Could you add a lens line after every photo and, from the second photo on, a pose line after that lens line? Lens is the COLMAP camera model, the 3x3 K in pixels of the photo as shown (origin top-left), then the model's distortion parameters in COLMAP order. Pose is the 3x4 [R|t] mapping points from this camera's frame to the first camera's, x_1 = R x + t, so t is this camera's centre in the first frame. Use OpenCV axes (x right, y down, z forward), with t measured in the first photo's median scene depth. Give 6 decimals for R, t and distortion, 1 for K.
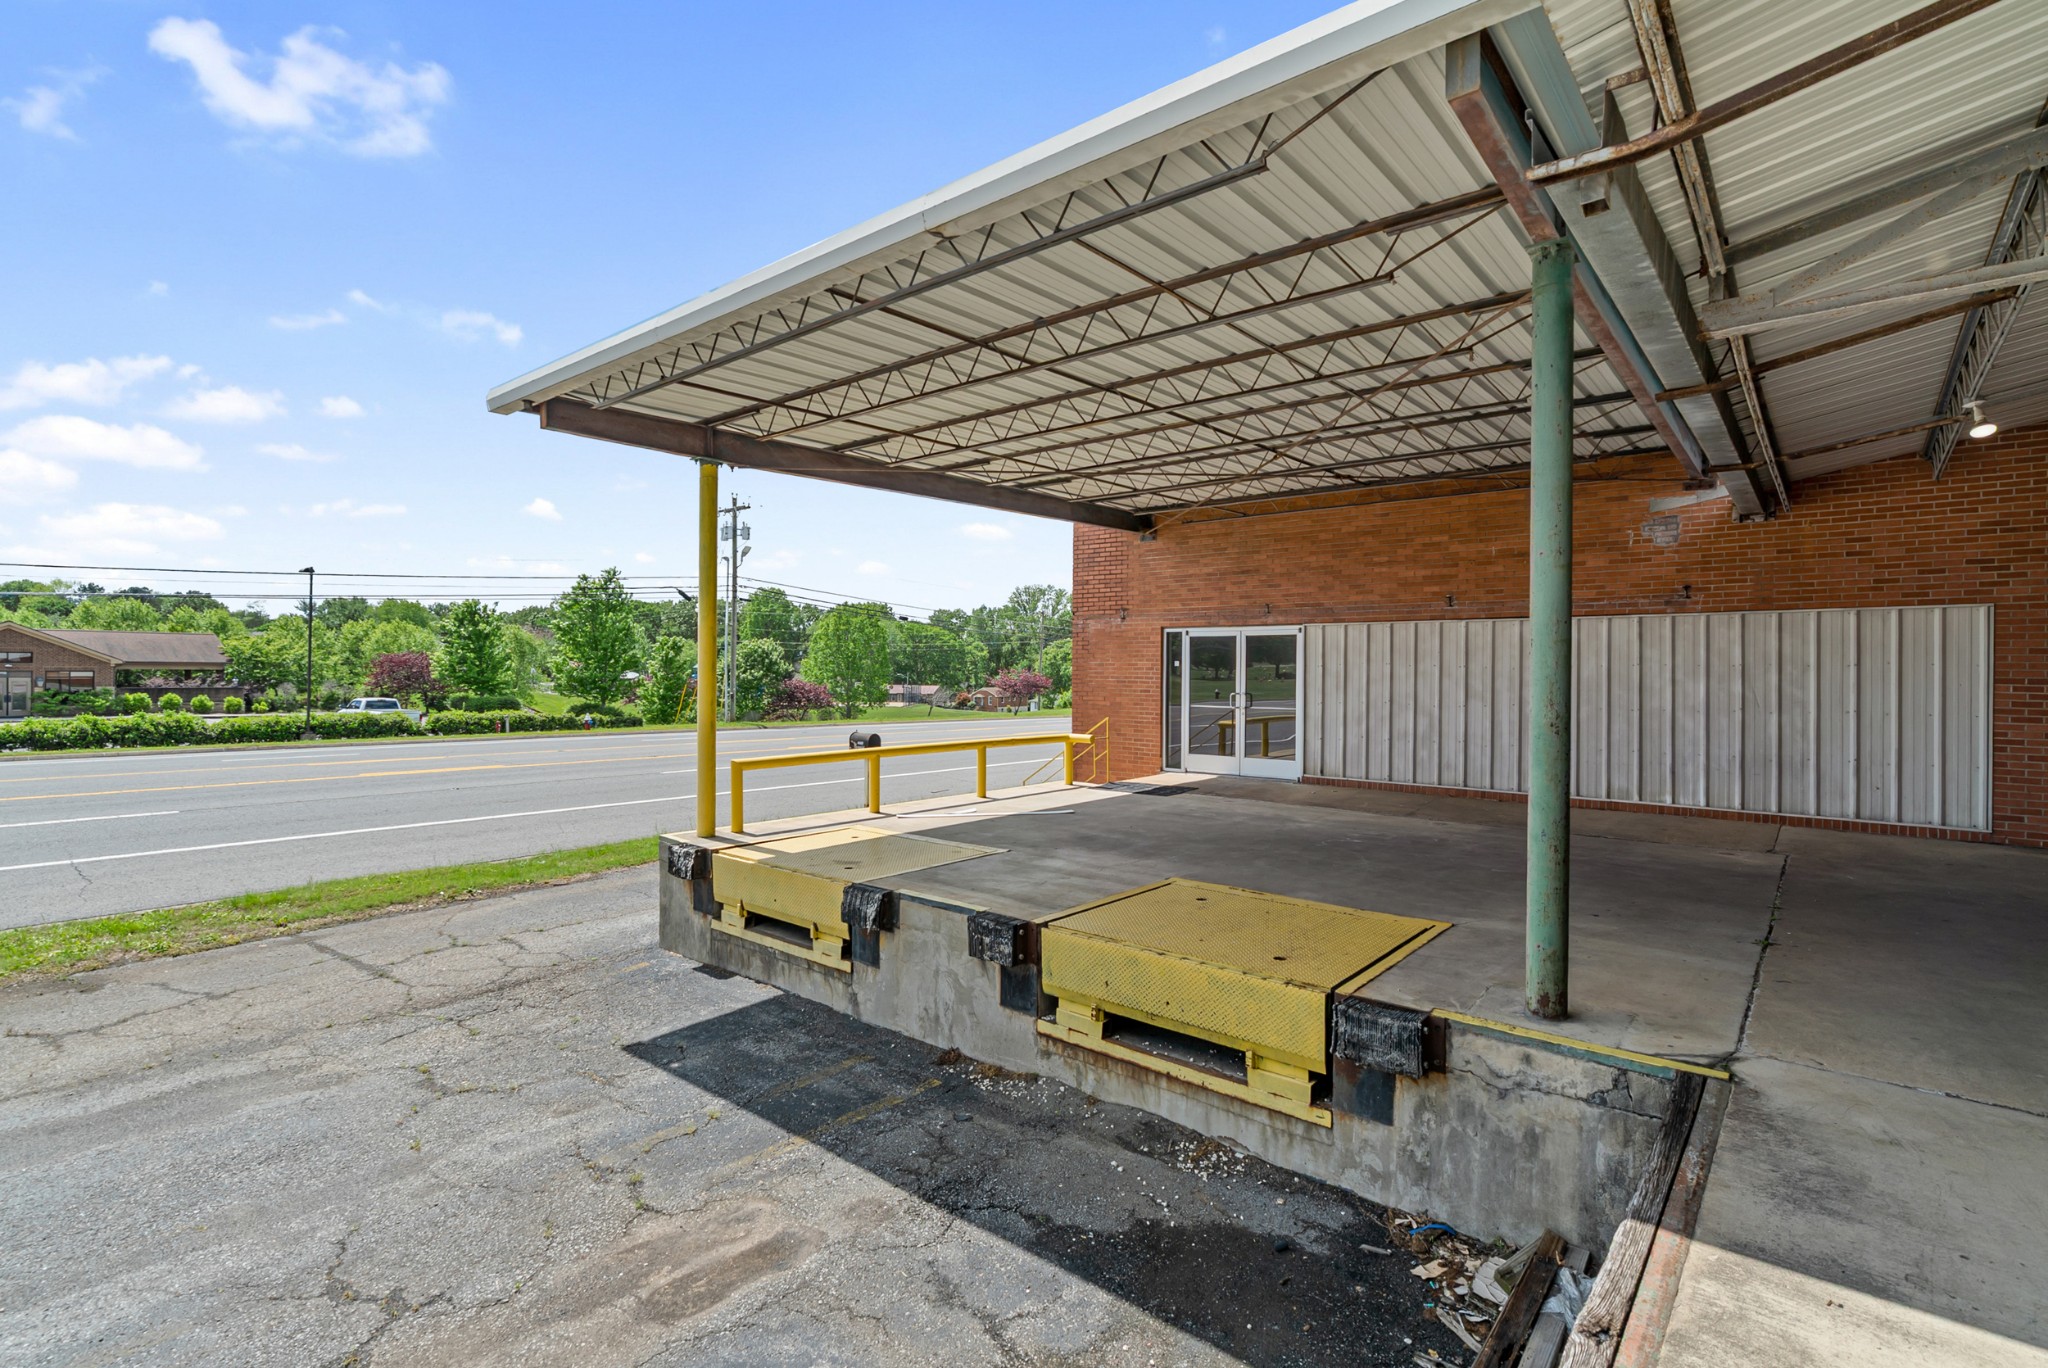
lens RADIAL K [[948.0, 0, 1032.2], [0, 948.0, 679.6], [0, 0, 1]] dist [-0.015468, 0.000489]
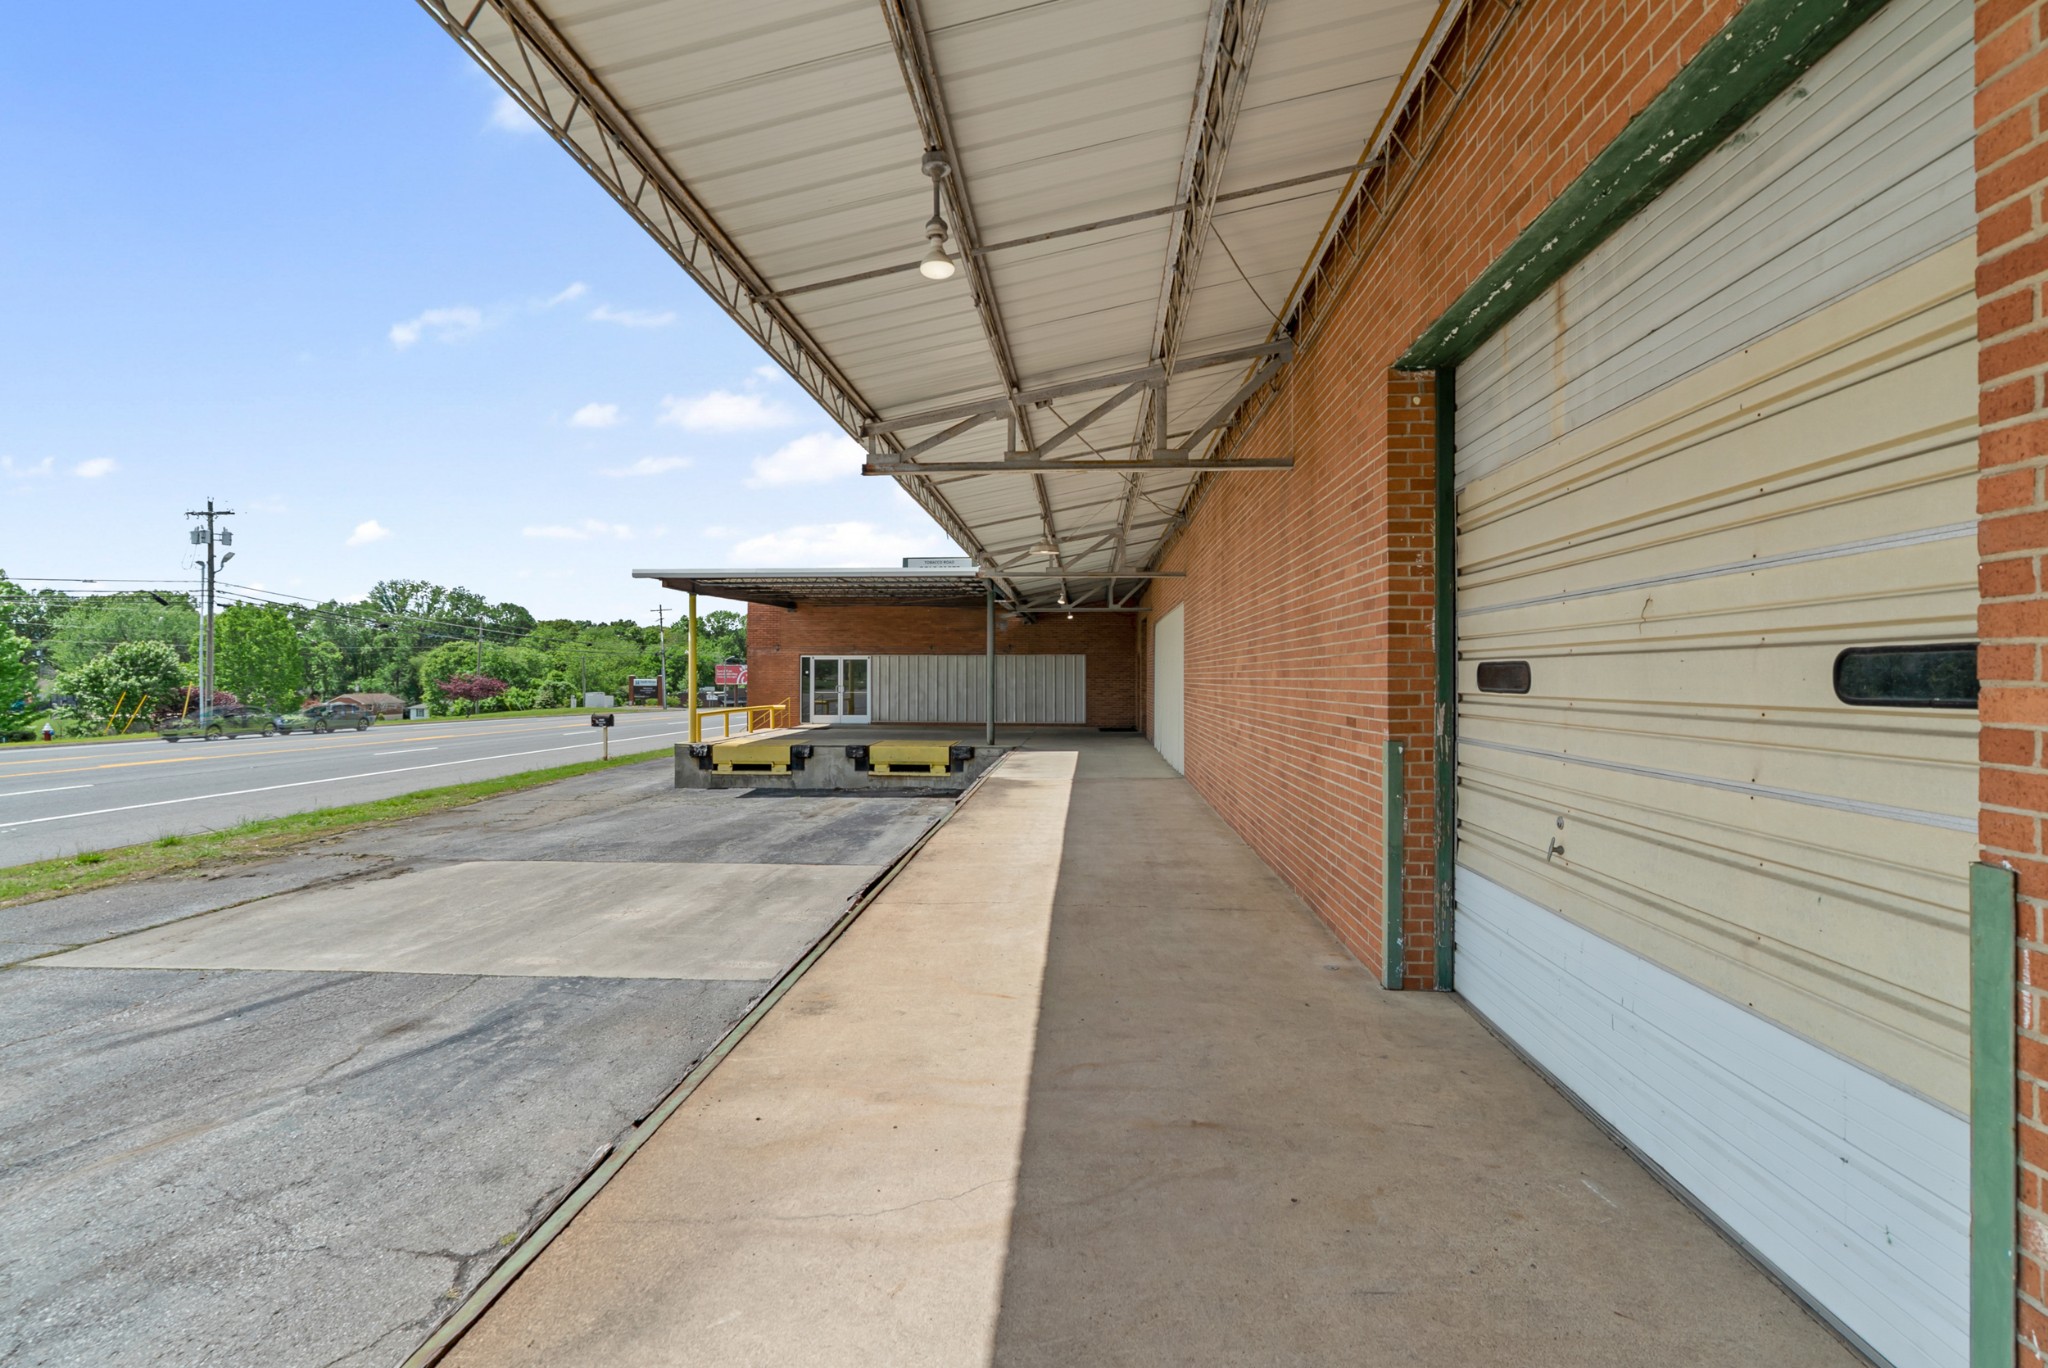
lens RADIAL K [[948.0, 0, 1024.2], [0, 948.0, 675.3], [0, 0, 1]] dist [-0.015468, 0.000489]
pose [[0.805756, -0.005890, 0.592218, -0.737700], [0.009909, 0.999945, -0.003537, 0.002369], [-0.592165, 0.008718, 0.805770, -1.017832]]
